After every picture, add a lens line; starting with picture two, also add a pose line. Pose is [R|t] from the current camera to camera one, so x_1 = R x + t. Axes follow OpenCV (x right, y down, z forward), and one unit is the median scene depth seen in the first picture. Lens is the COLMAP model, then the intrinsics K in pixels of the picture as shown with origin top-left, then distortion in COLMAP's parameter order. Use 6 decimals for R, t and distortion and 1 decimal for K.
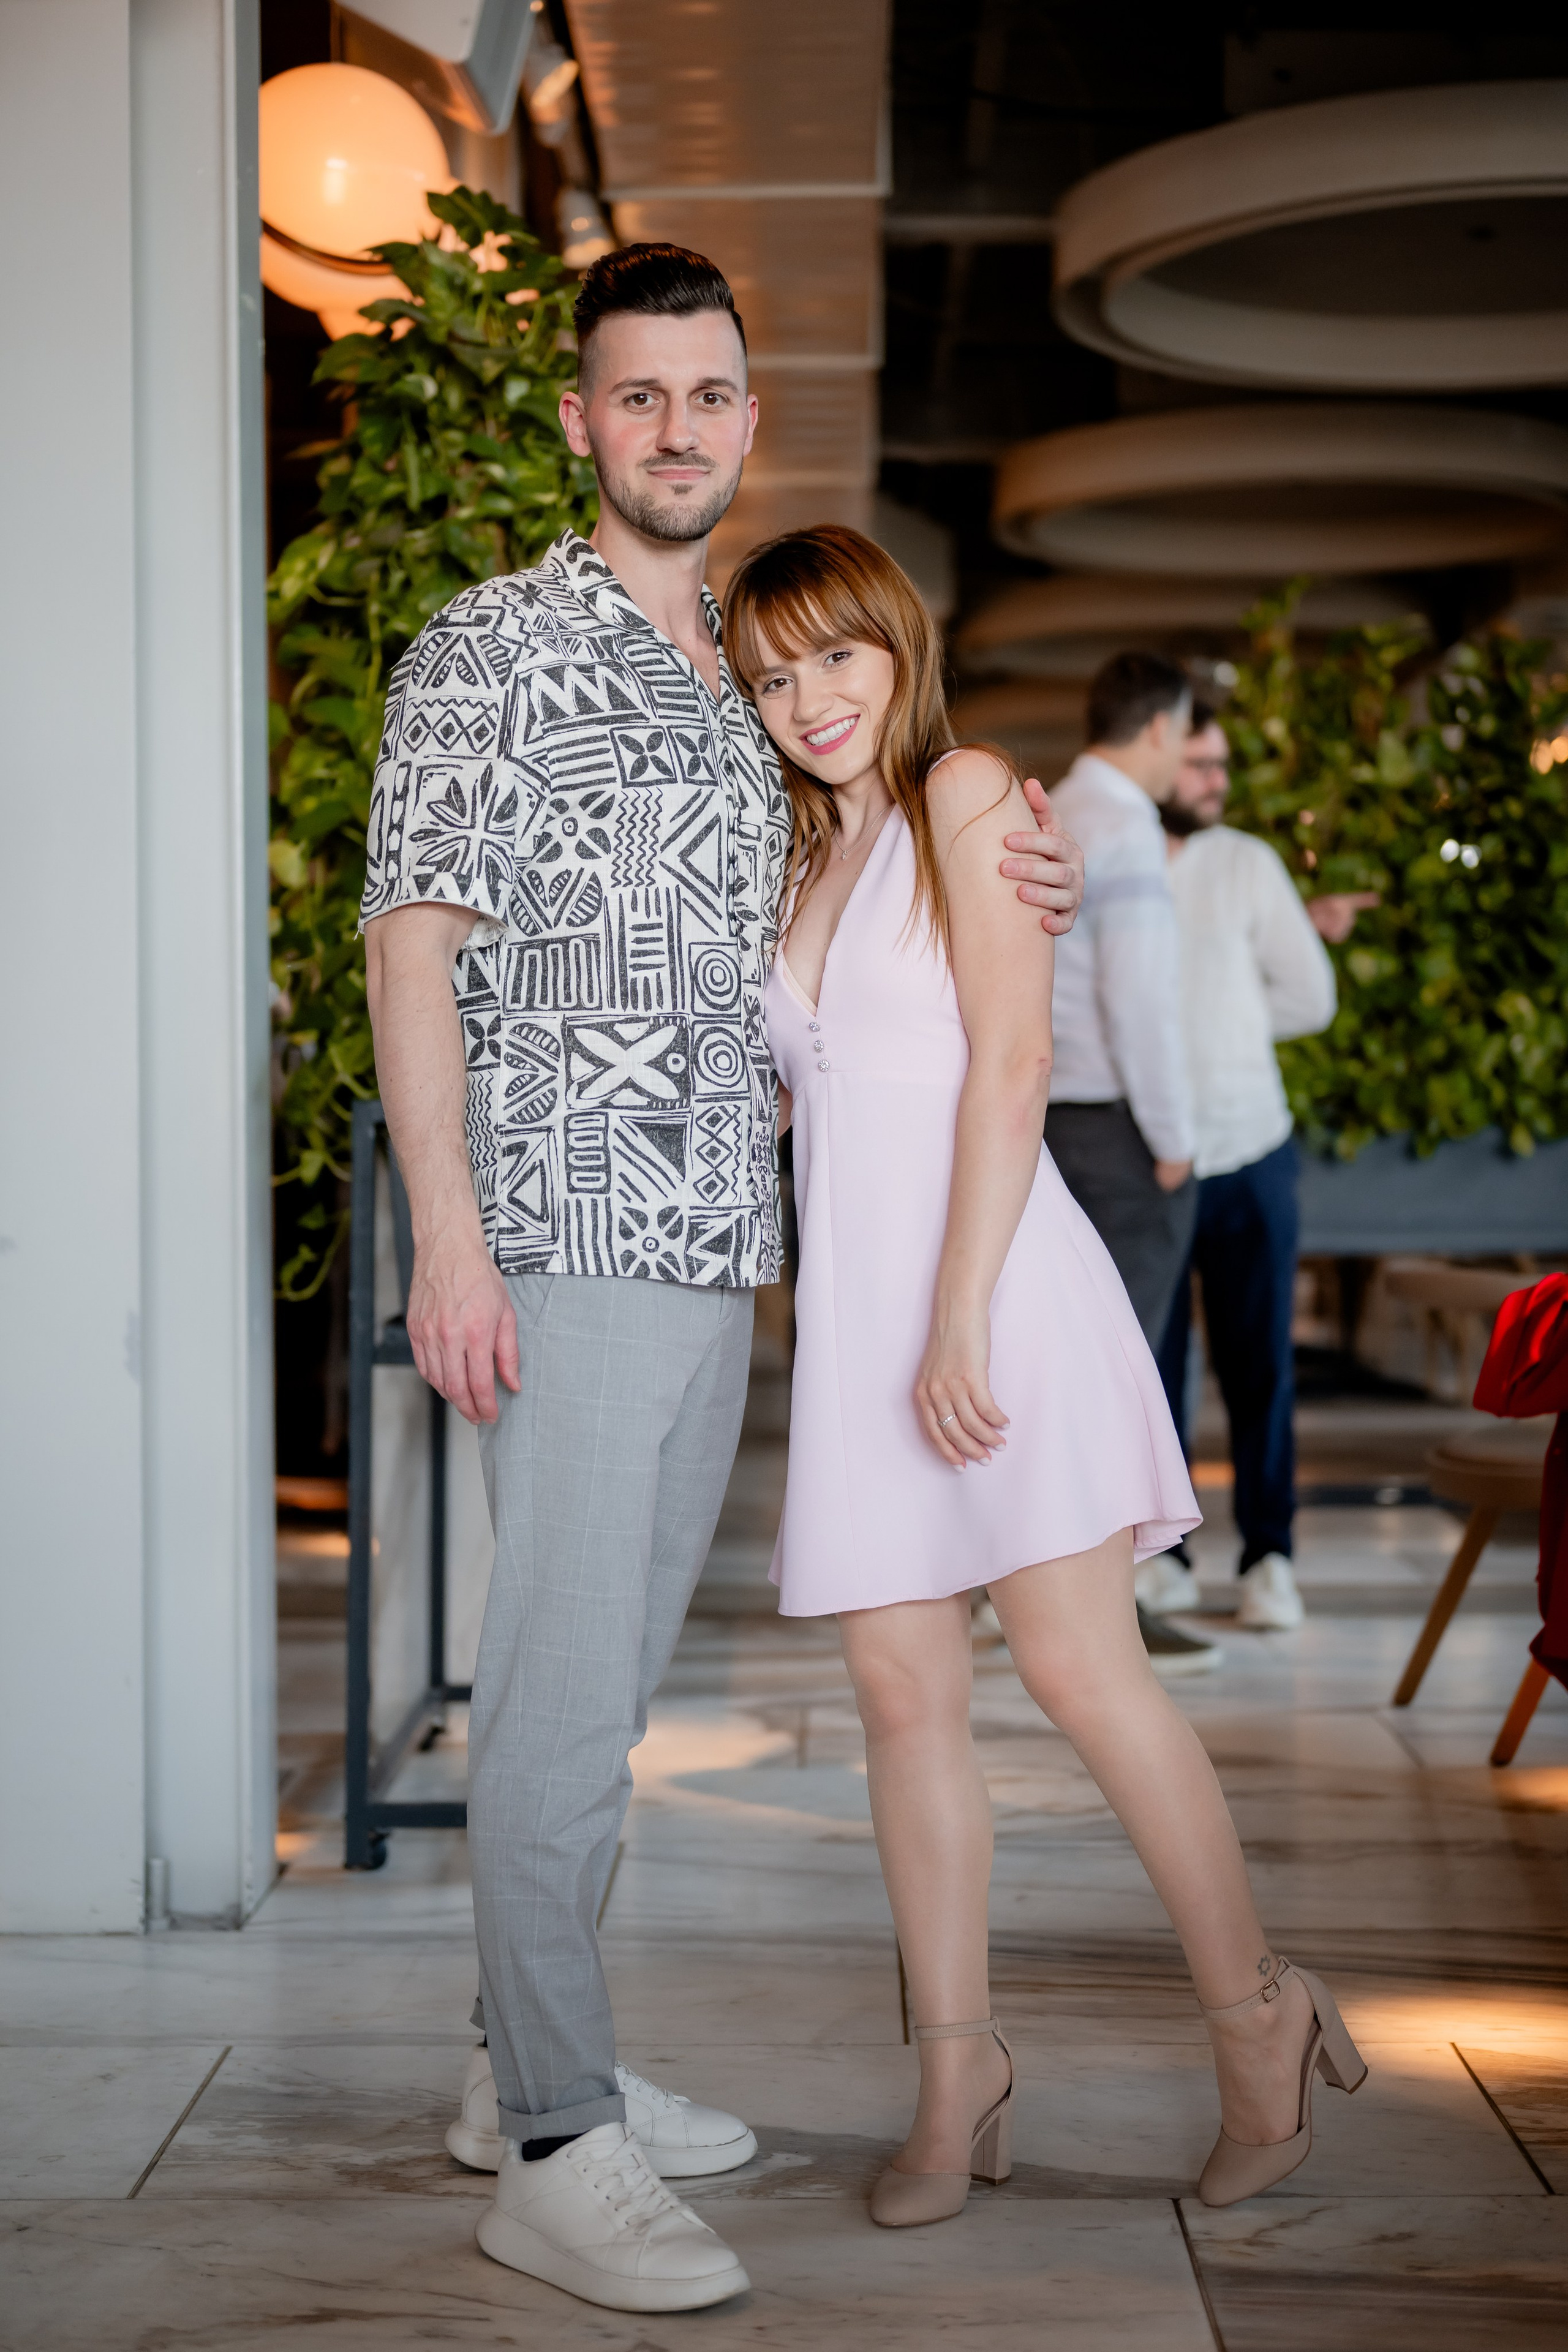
lens RADIAL K [[3524.9, 0, 800.7], [0, 3524.9, 1167.1], [0, 0, 1]] dist [-0.003871, -0.008783]
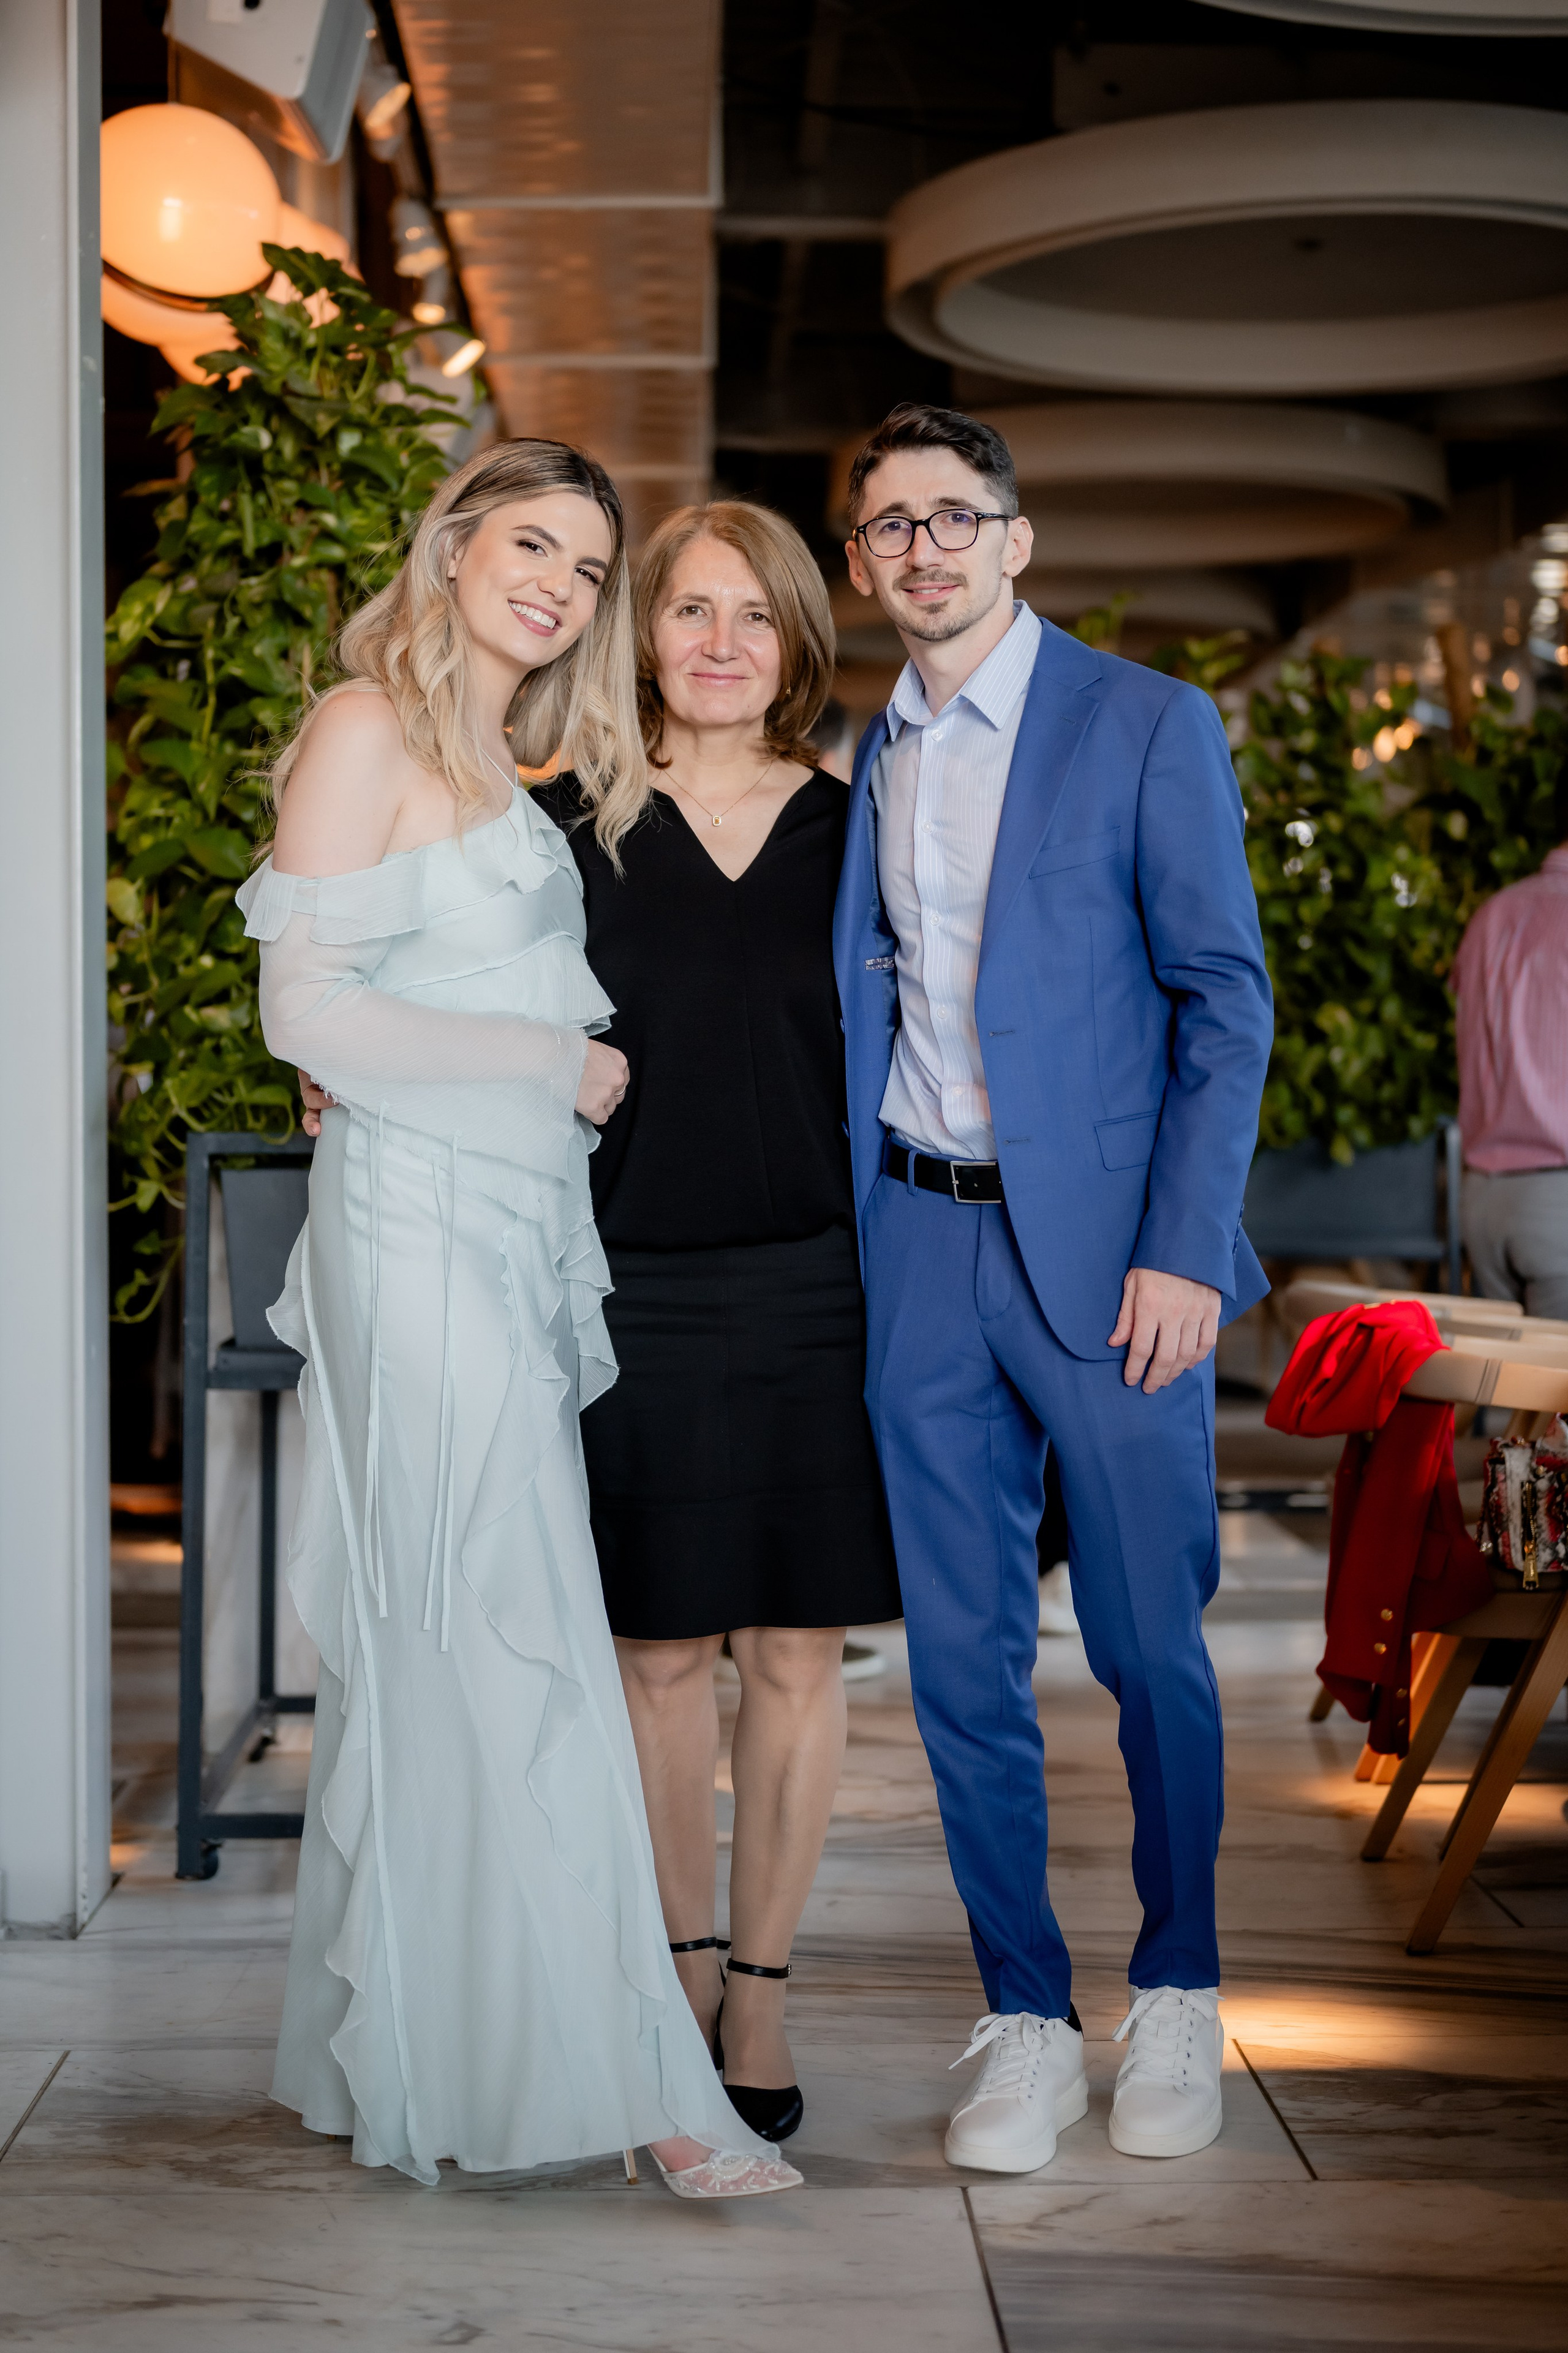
lens RADIAL K [[3620.1, 0, 772.8], [0, 3620.1, 1105.6], [0, 0, 1]] dist [-0.005117, 0.016907]
pose [[0.999332, 0.002148, 0.036470, 0.005222], [-0.001723, 0.999930, -0.011690, -0.013851], [-0.036493, 0.011619, 0.999266, -0.062182]]
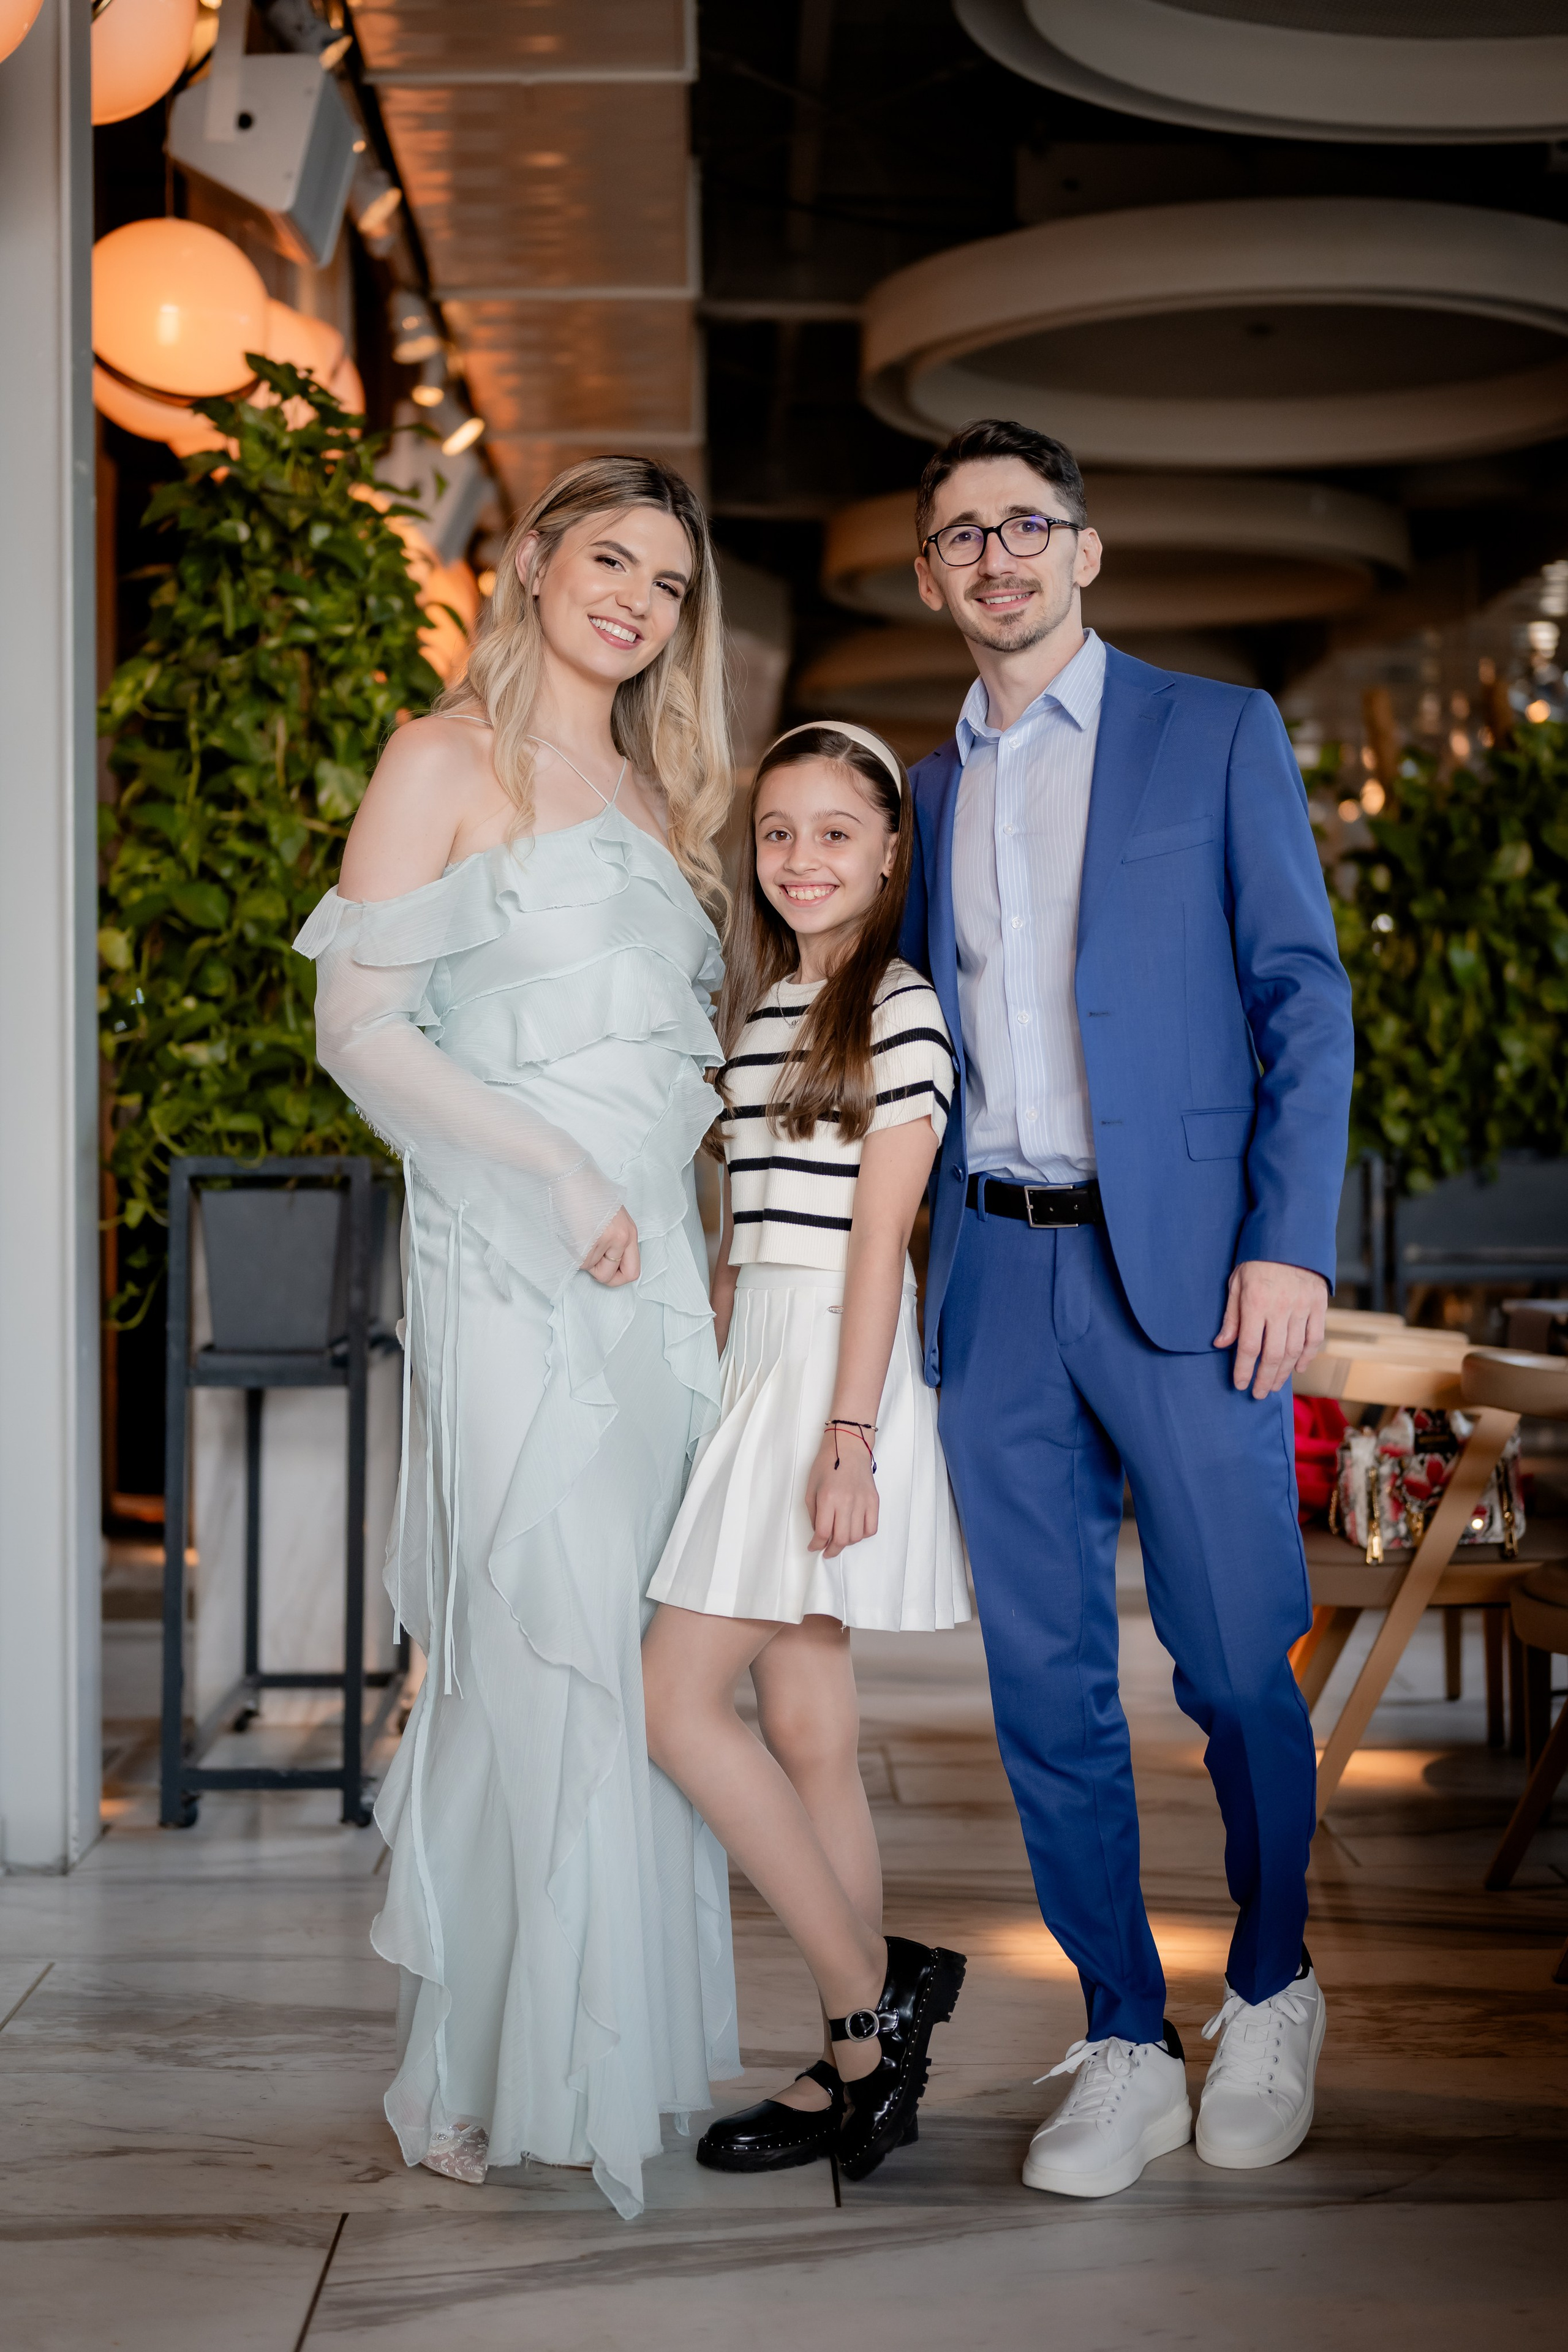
lens RADIAL K [[3545.9, 0, 801.8], [0, 3545.9, 1140.8], [0, 0, 1]] dist [0.003120, -0.082498]
pose [[0.999342, 0.002385, 0.036187, 0.034815], [-0.001884, 0.999902, -0.013866, -0.007920], [-0.036216, 0.013789, 0.999249, -0.154163]]
